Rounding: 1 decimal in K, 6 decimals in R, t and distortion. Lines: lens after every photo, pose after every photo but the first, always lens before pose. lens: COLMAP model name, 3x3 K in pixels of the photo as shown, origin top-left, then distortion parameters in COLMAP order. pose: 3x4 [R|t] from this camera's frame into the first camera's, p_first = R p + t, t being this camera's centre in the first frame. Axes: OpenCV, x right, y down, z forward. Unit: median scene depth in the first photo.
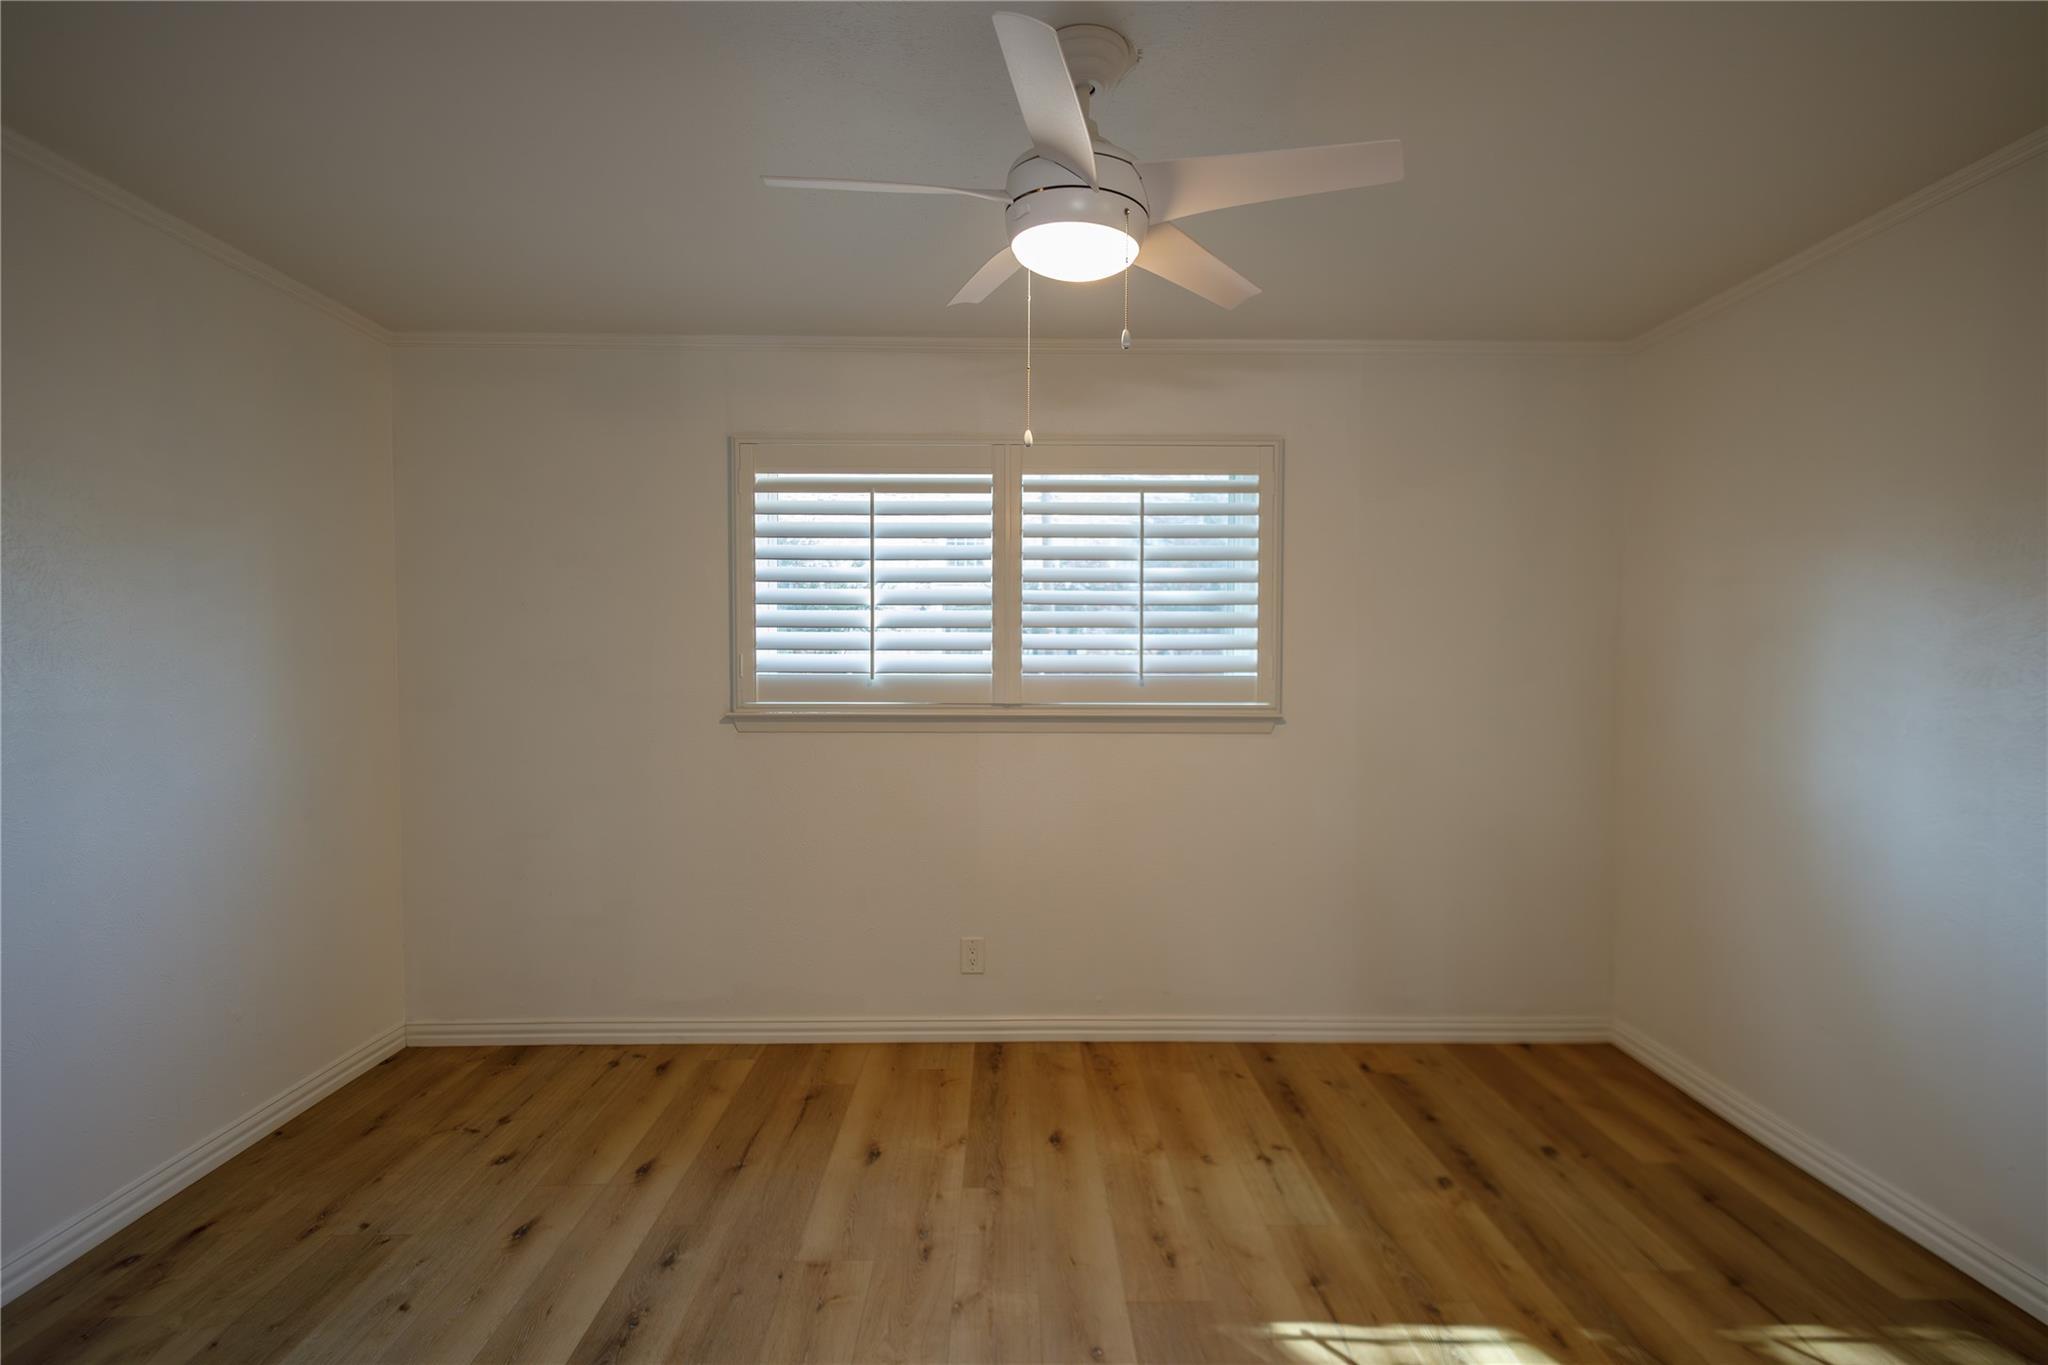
lens RADIAL K [[965.3, 0, 1024.9], [0, 965.3, 684.9], [0, 0, 1]] dist [0.013966, -0.003169]
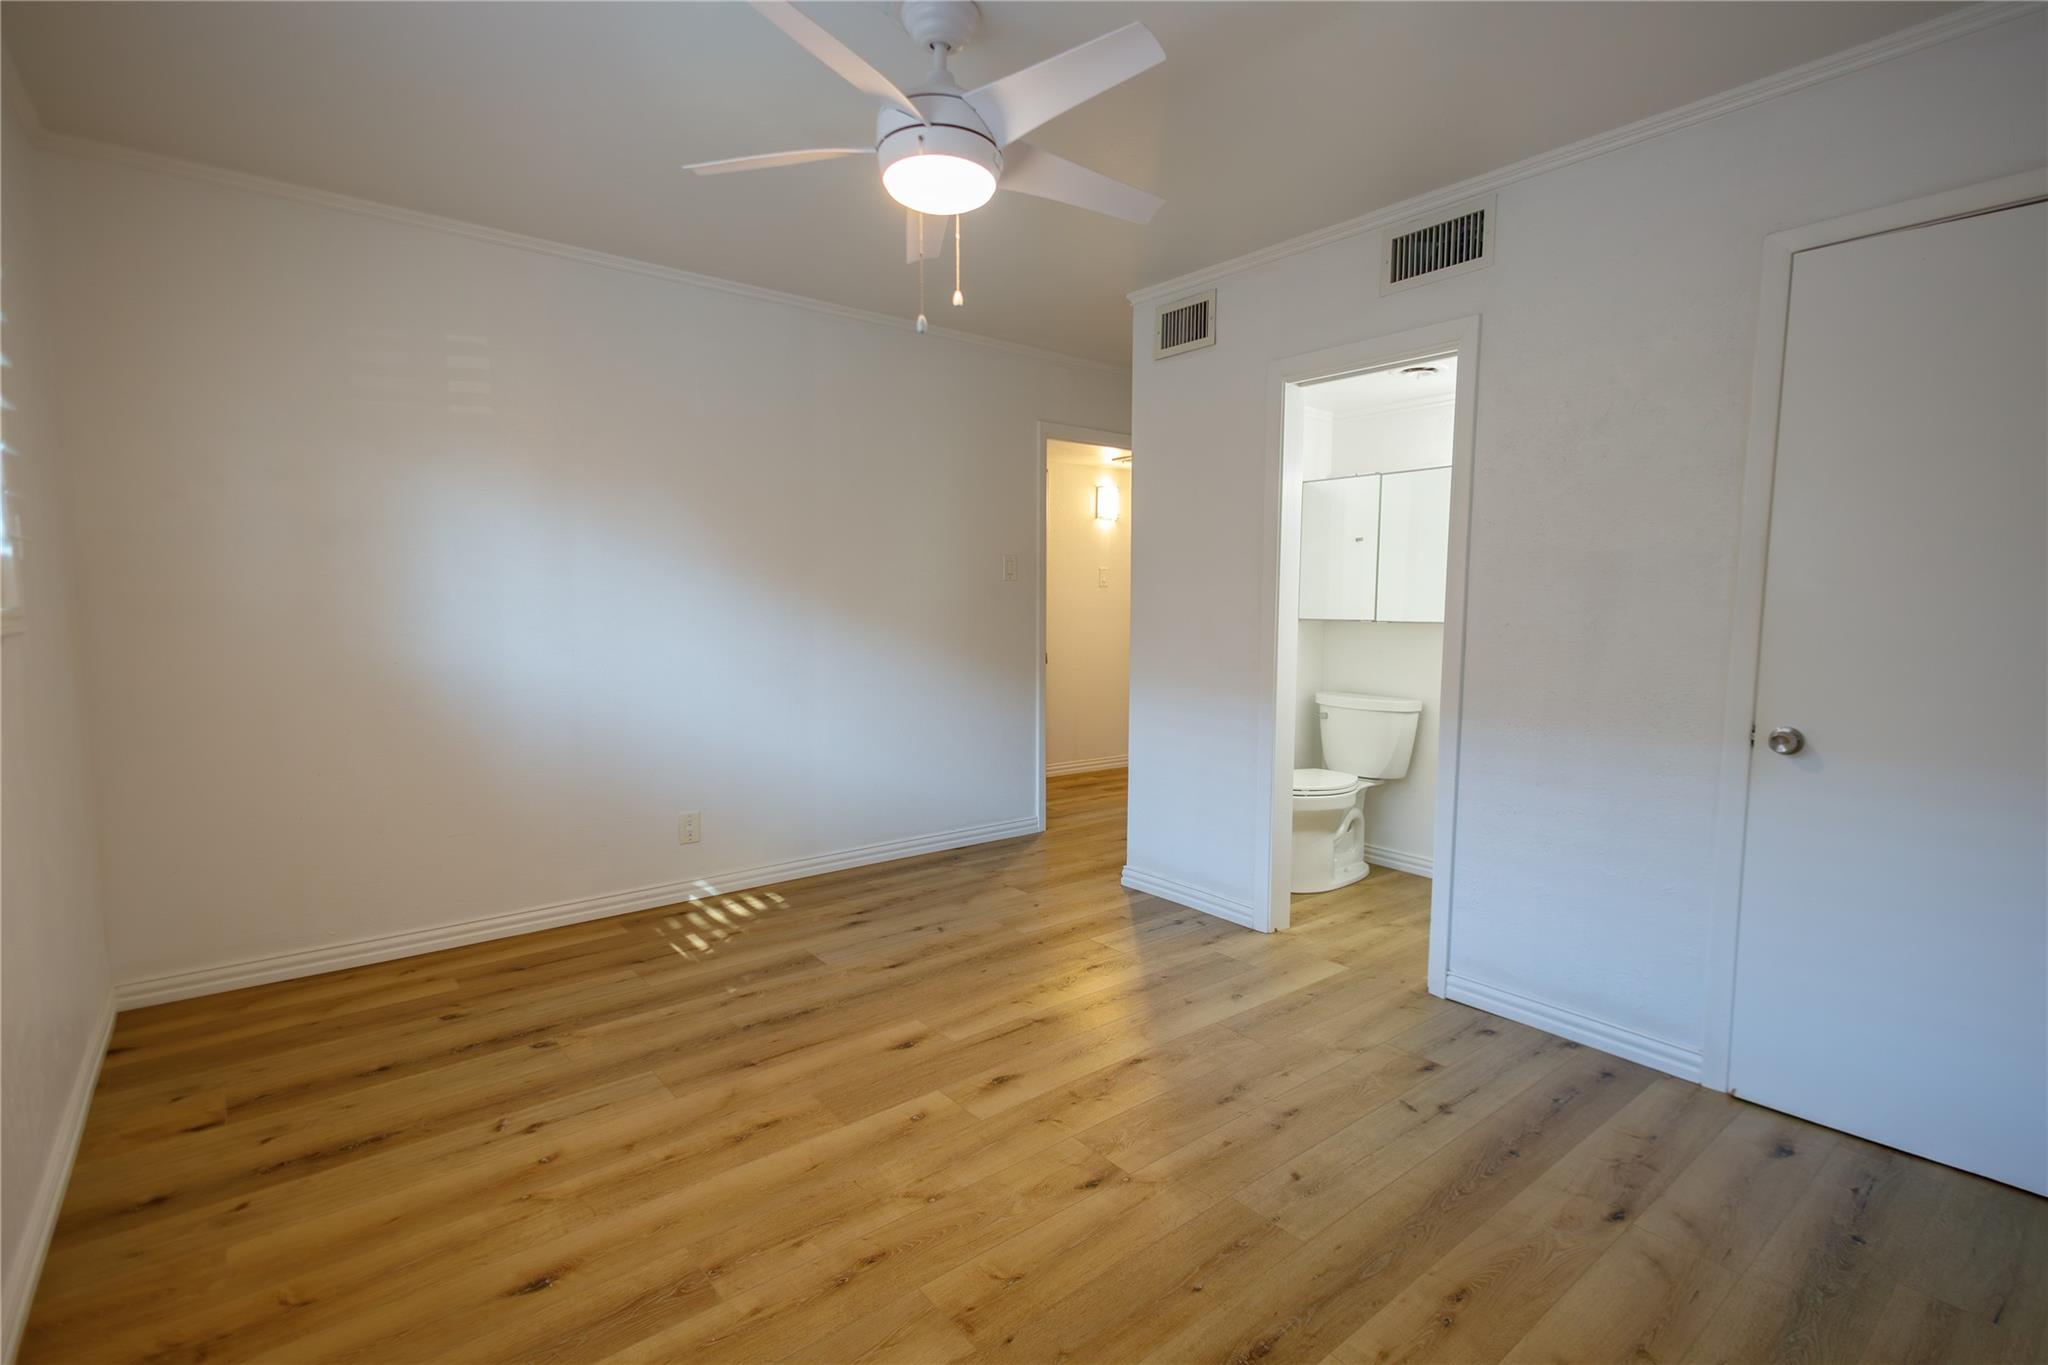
lens RADIAL K [[965.3, 0, 1029.6], [0, 965.3, 682.8], [0, 0, 1]] dist [0.013966, -0.003169]
pose [[-0.621611, -0.078073, 0.779425, -0.598932], [0.012801, 0.993875, 0.109763, 0.007755], [-0.783221, 0.078207, -0.616805, 1.038890]]
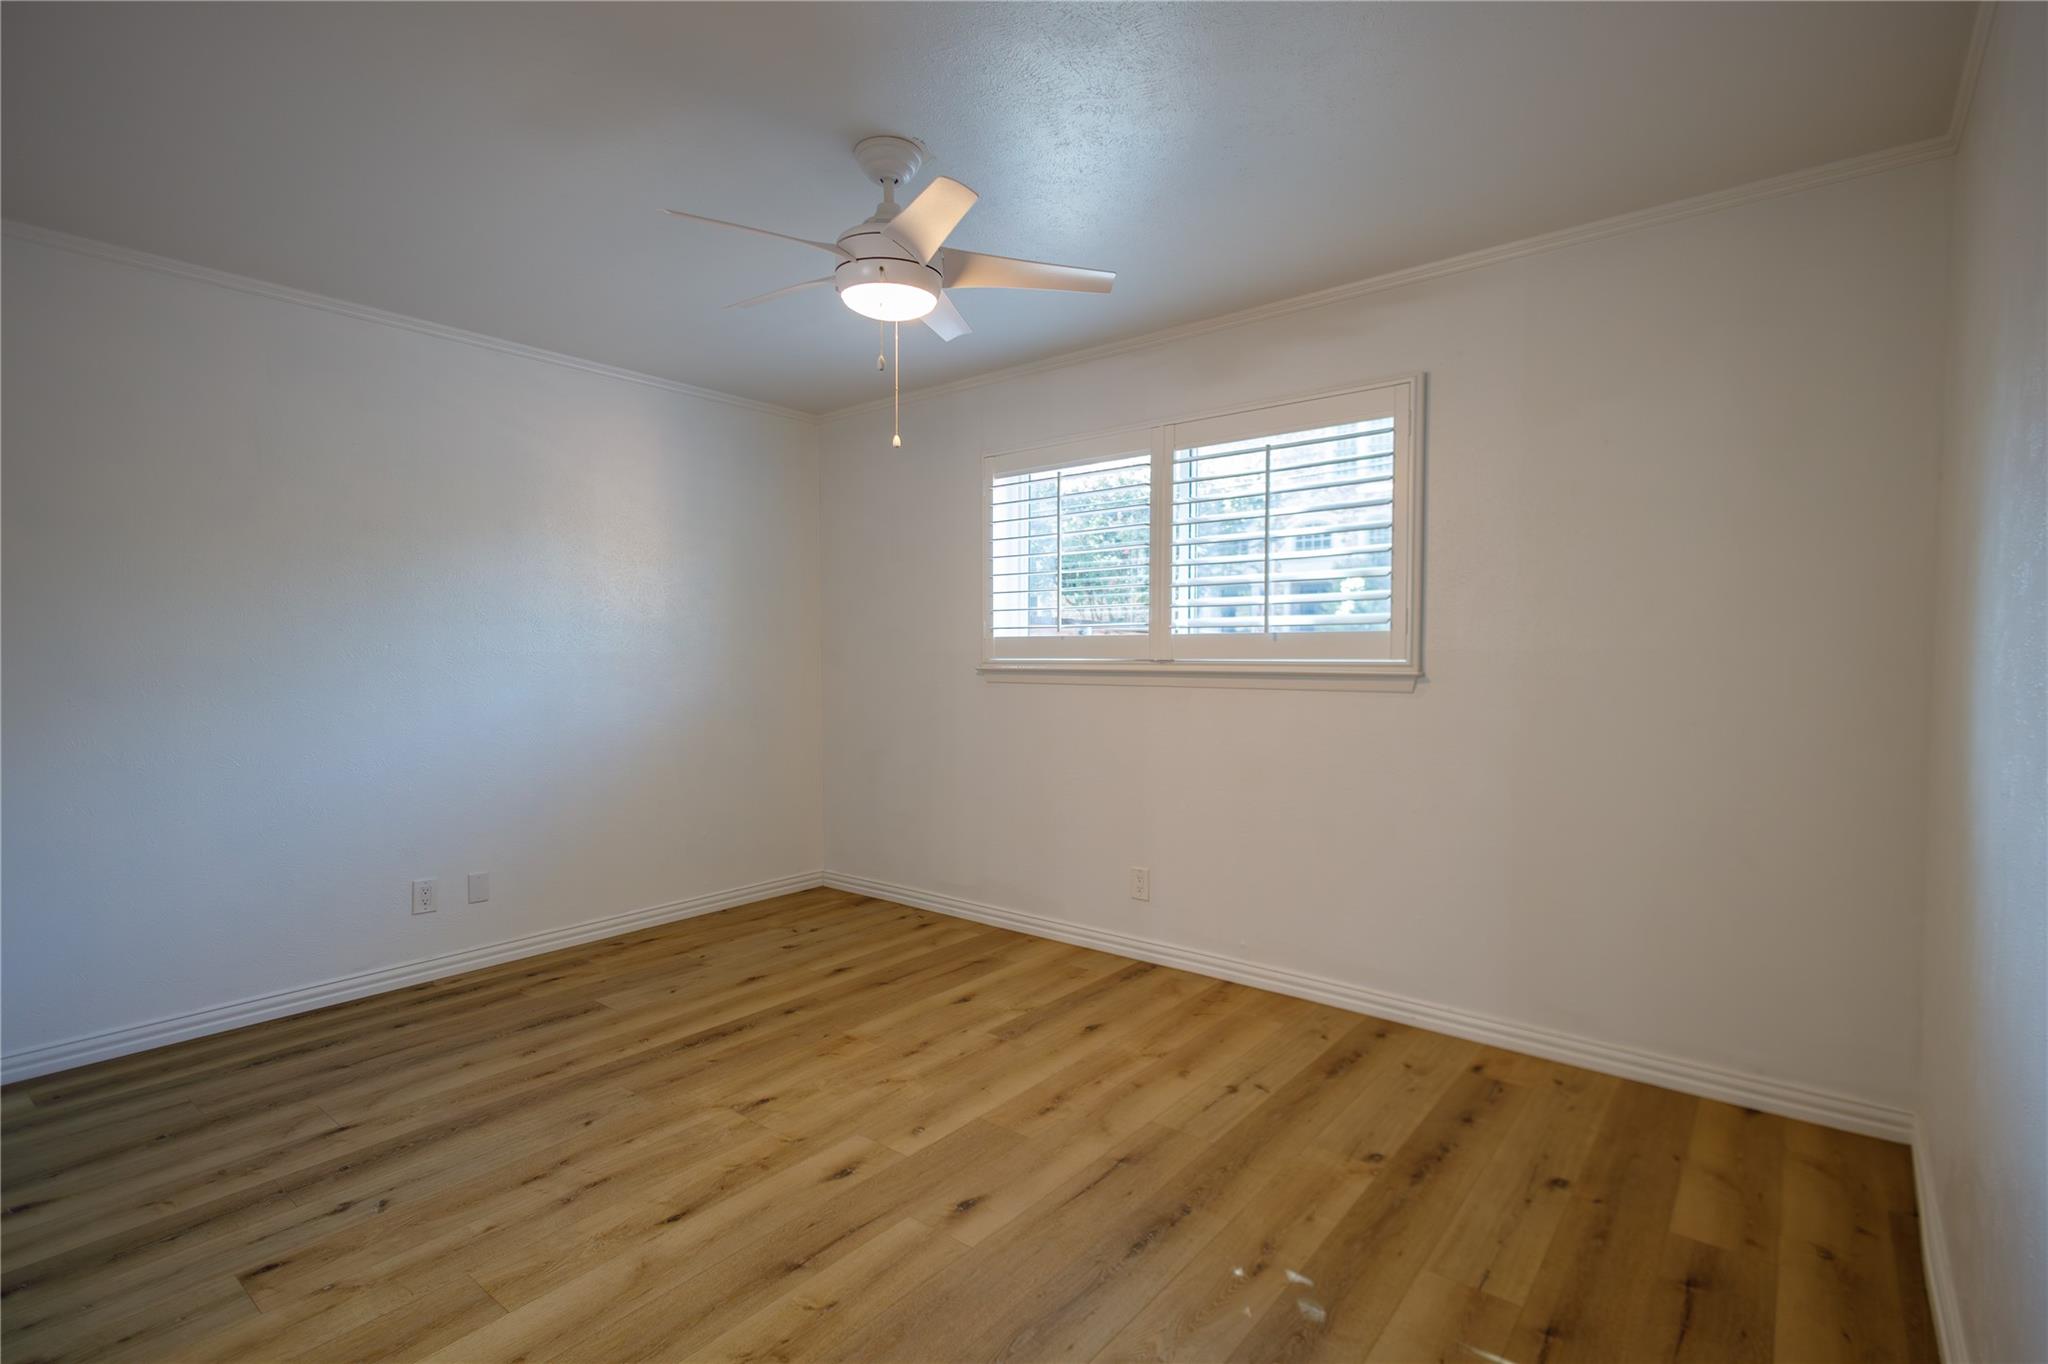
lens RADIAL K [[965.3, 0, 1015.2], [0, 965.3, 675.8], [0, 0, 1]] dist [0.013966, -0.003169]
pose [[0.762401, 0.012463, -0.646985, 0.661175], [-0.013884, 0.999899, 0.002901, 0.042720], [0.646956, 0.006771, 0.762497, 0.050750]]
